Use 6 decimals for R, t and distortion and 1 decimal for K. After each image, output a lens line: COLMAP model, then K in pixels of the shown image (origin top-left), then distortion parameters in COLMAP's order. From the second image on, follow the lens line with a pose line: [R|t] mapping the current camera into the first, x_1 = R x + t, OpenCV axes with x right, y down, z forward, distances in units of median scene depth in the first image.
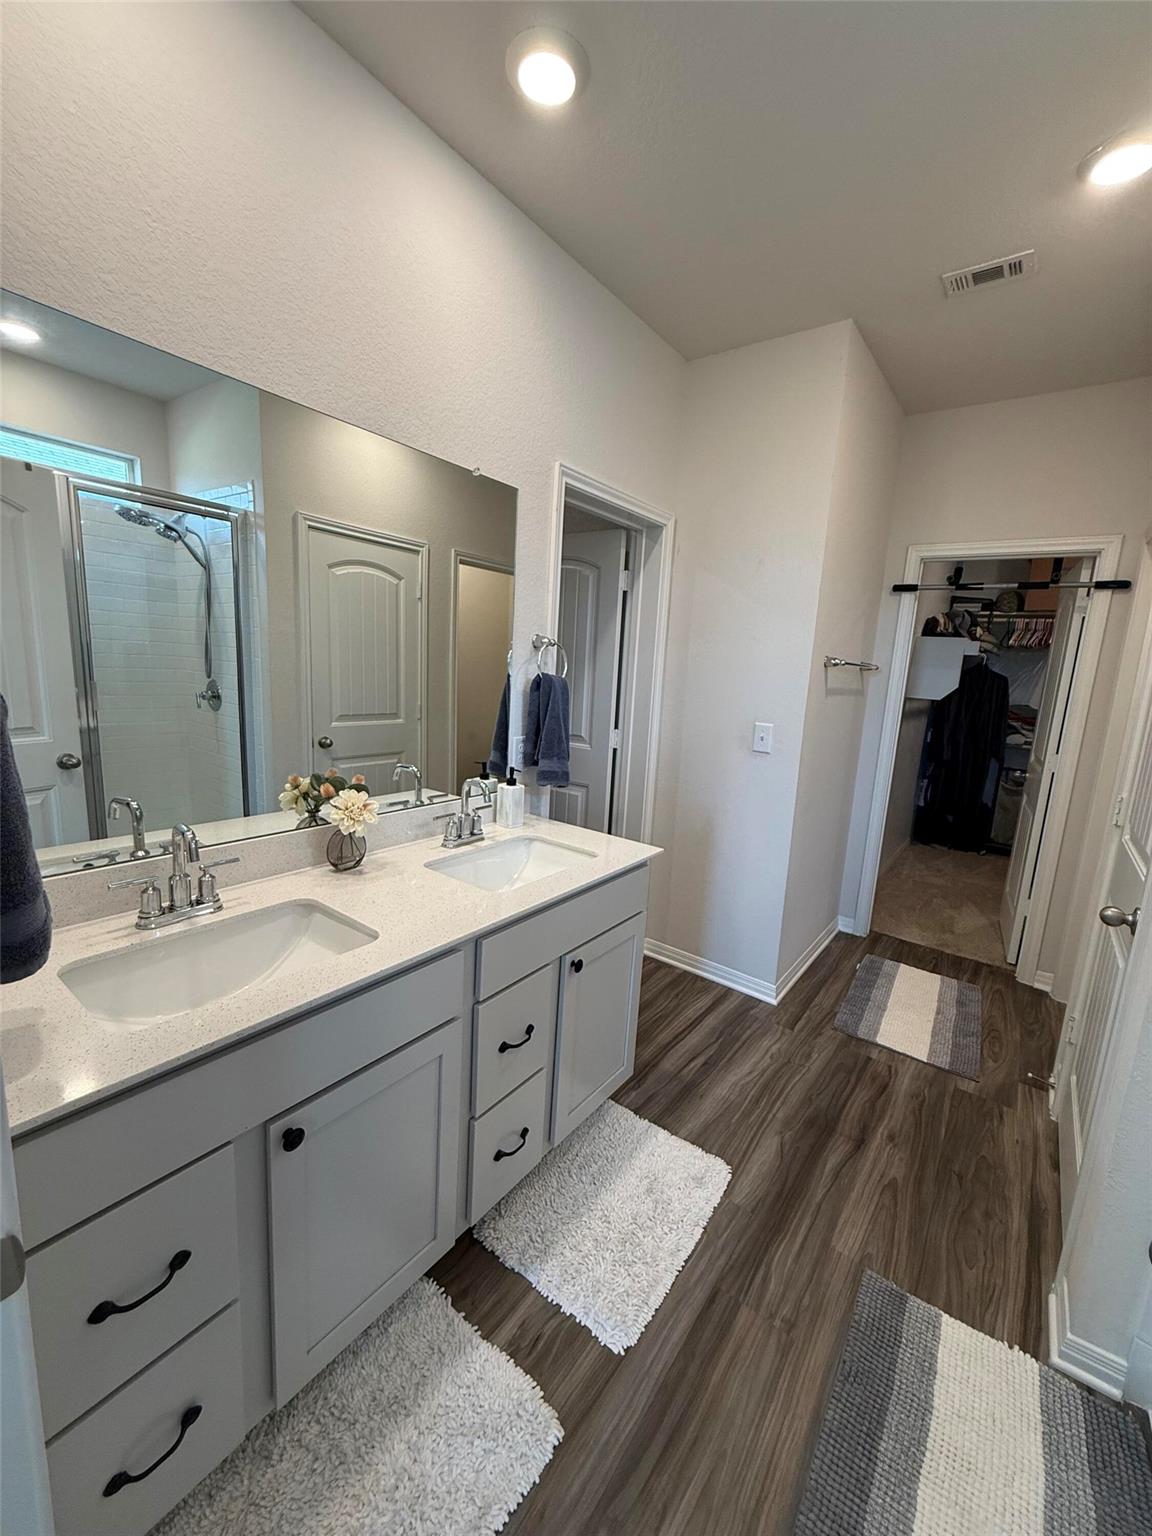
lens RADIAL K [[611.9, 0, 574.5], [0, 611.9, 769.5], [0, 0, 1]] dist [-0.000779, 0.000452]
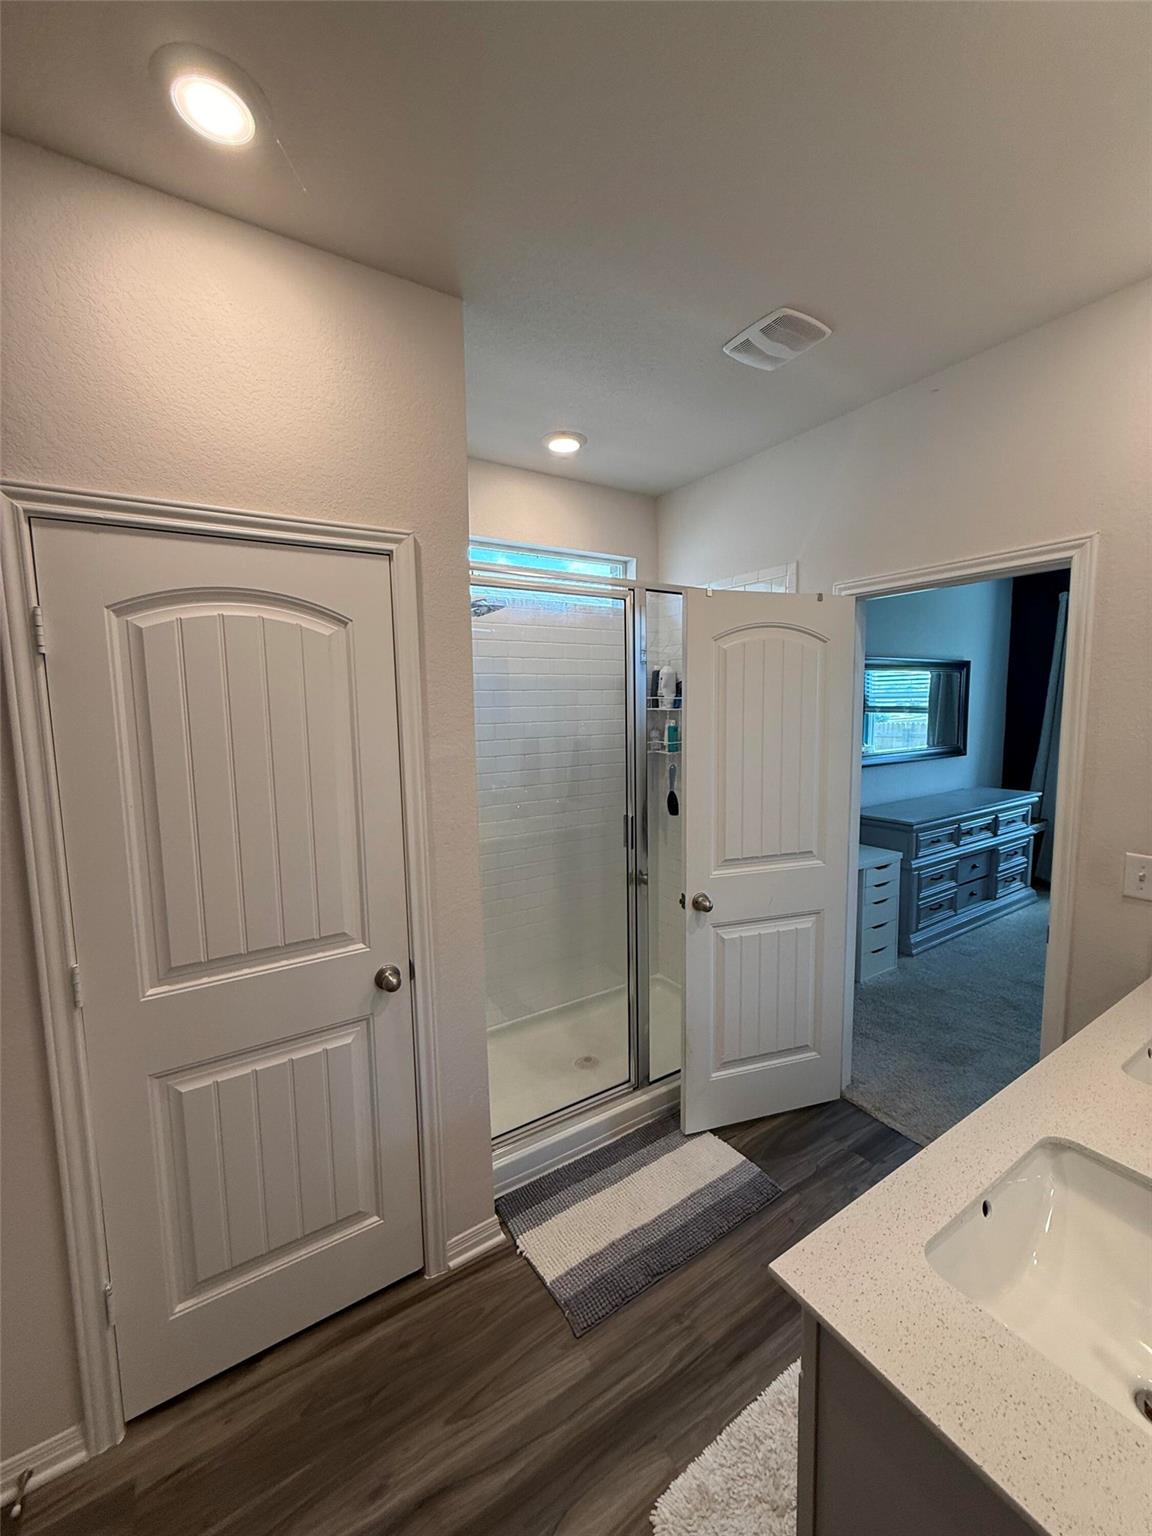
lens RADIAL K [[611.9, 0, 579.4], [0, 611.9, 765.0], [0, 0, 1]] dist [-0.000779, 0.000452]
pose [[-0.938894, -0.070121, 0.336988, 0.189573], [0.027505, 0.960614, 0.276520, -0.431622], [-0.343106, 0.268892, -0.899986, 1.717014]]
